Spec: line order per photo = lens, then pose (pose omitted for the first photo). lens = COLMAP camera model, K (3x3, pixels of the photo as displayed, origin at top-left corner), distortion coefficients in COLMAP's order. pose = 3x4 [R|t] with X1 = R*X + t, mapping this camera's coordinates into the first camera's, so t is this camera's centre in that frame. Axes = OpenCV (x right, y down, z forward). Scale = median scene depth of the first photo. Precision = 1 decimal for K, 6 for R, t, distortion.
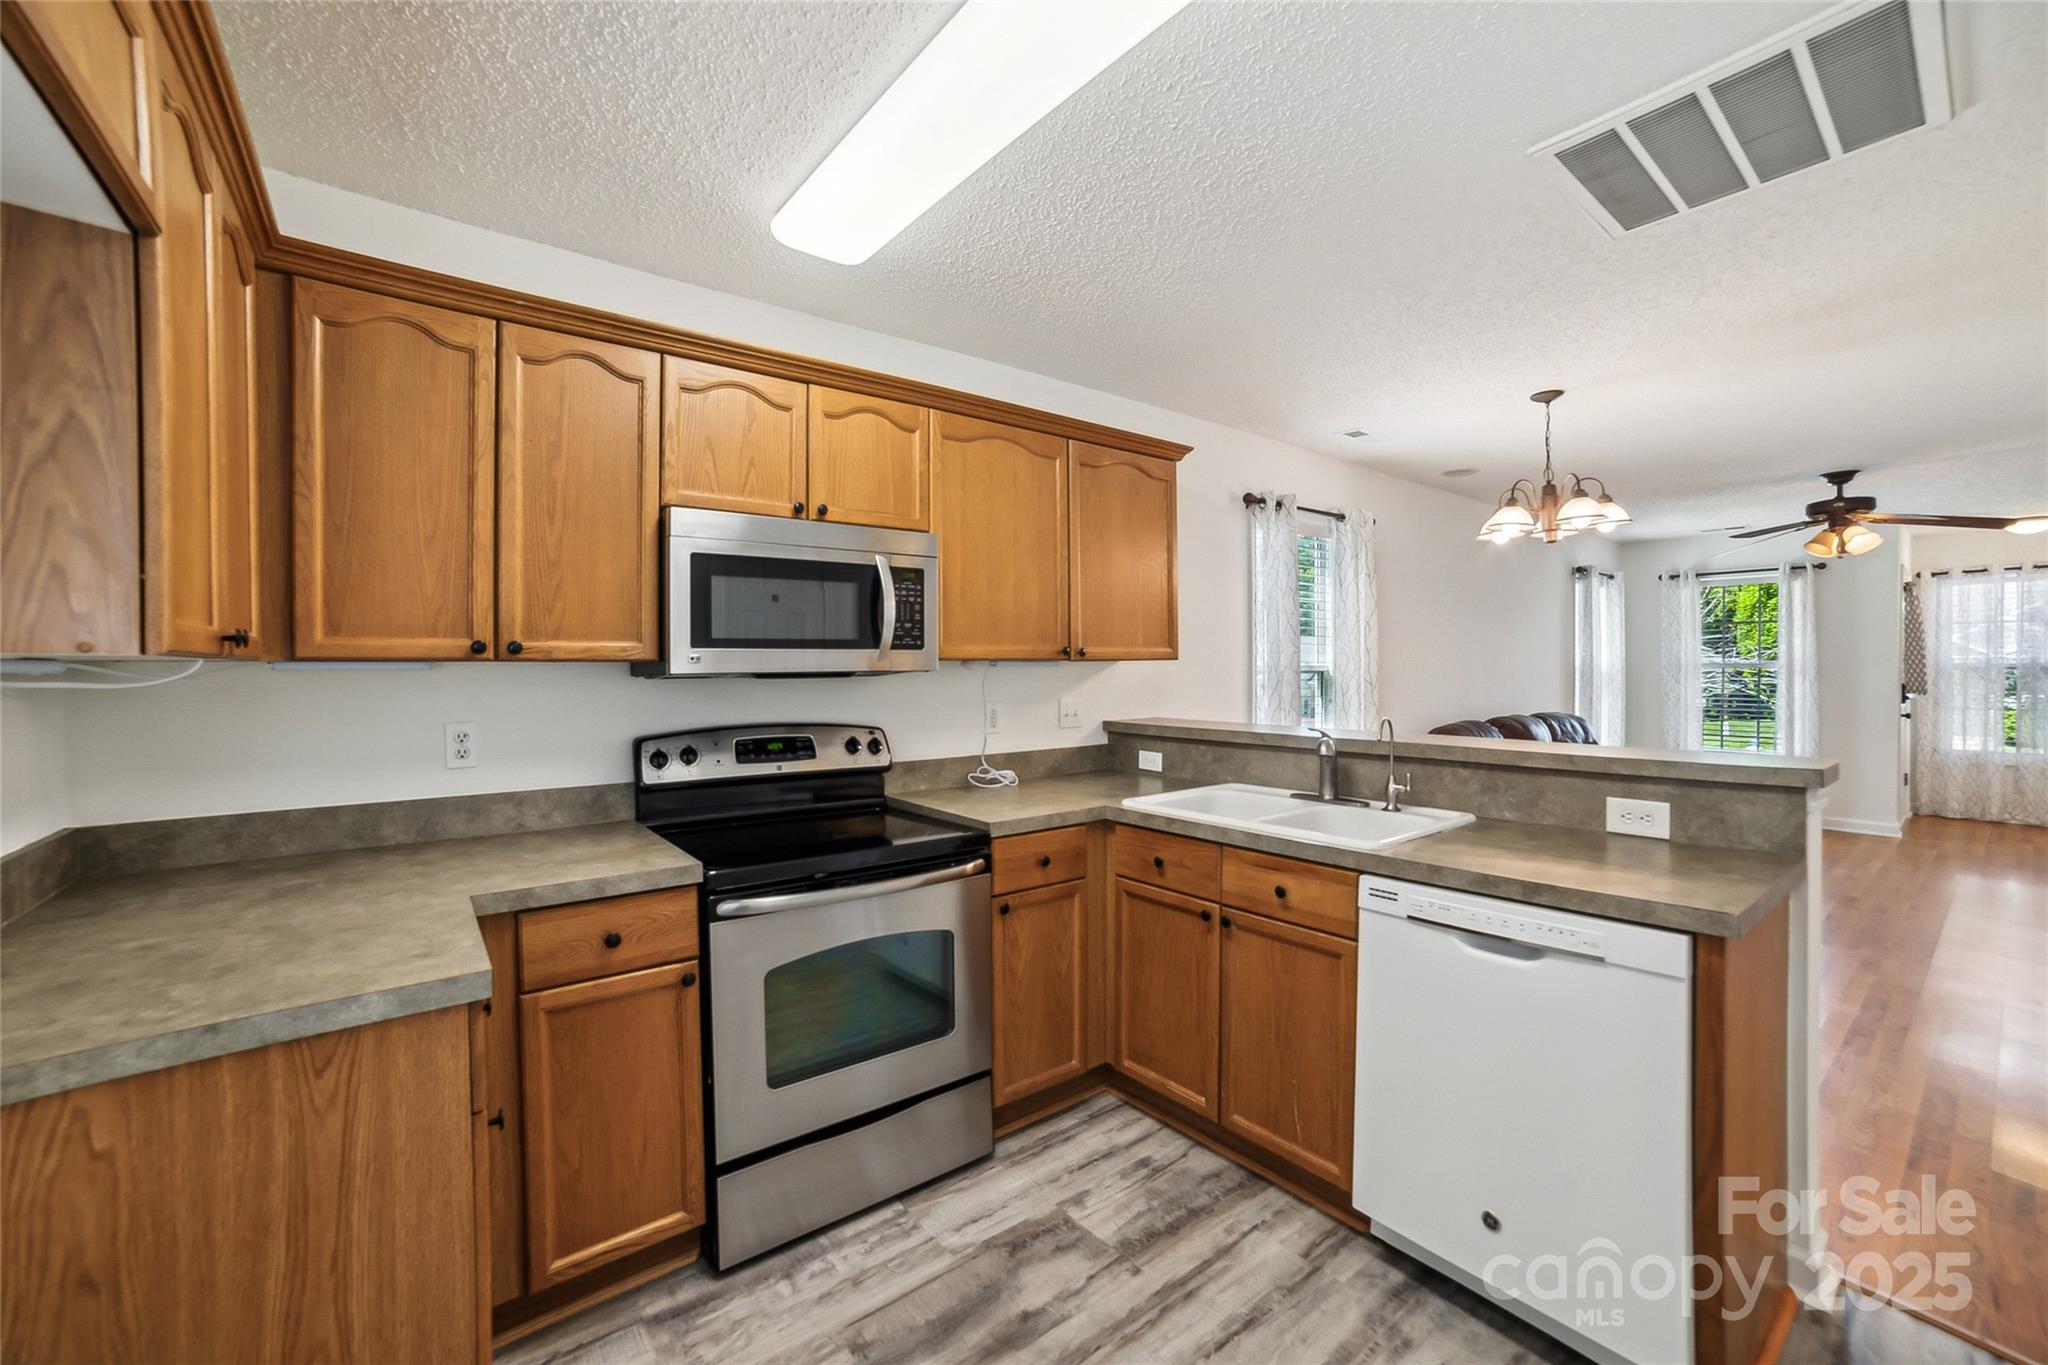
lens RADIAL K [[868.6, 0, 1020.2], [0, 868.6, 655.4], [0, 0, 1]] dist [-0.102447, 0.034068]
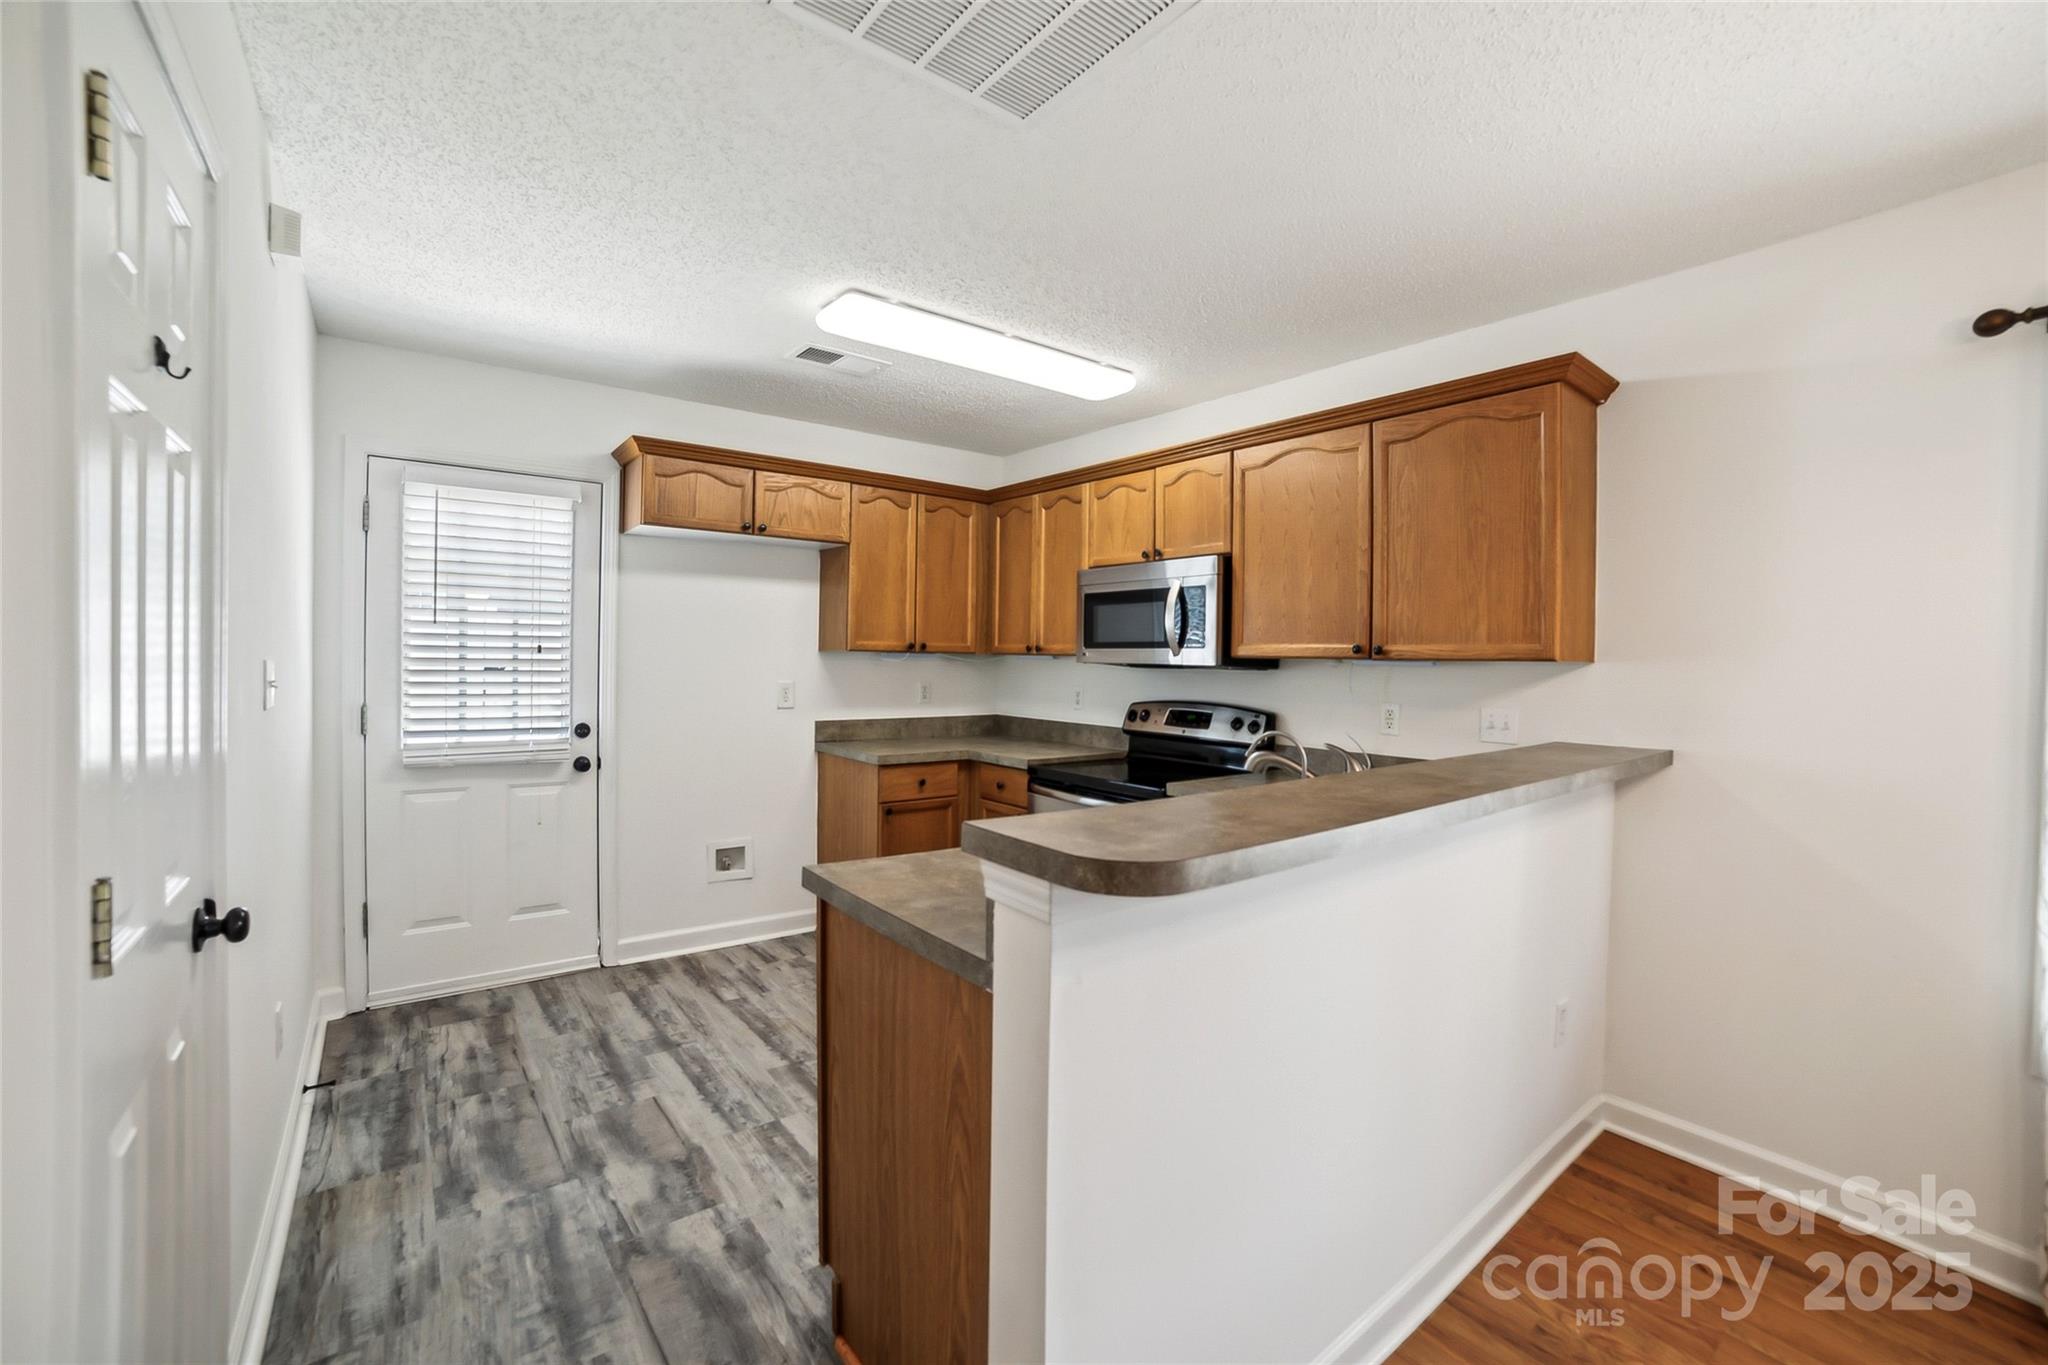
lens RADIAL K [[868.6, 0, 1020.2], [0, 868.6, 655.4], [0, 0, 1]] dist [-0.102447, 0.034068]
pose [[-0.000891, 0.001210, -0.999999, 1.236739], [-0.007308, 0.999973, 0.001217, 0.003583], [0.999973, 0.007309, -0.000882, 0.765974]]
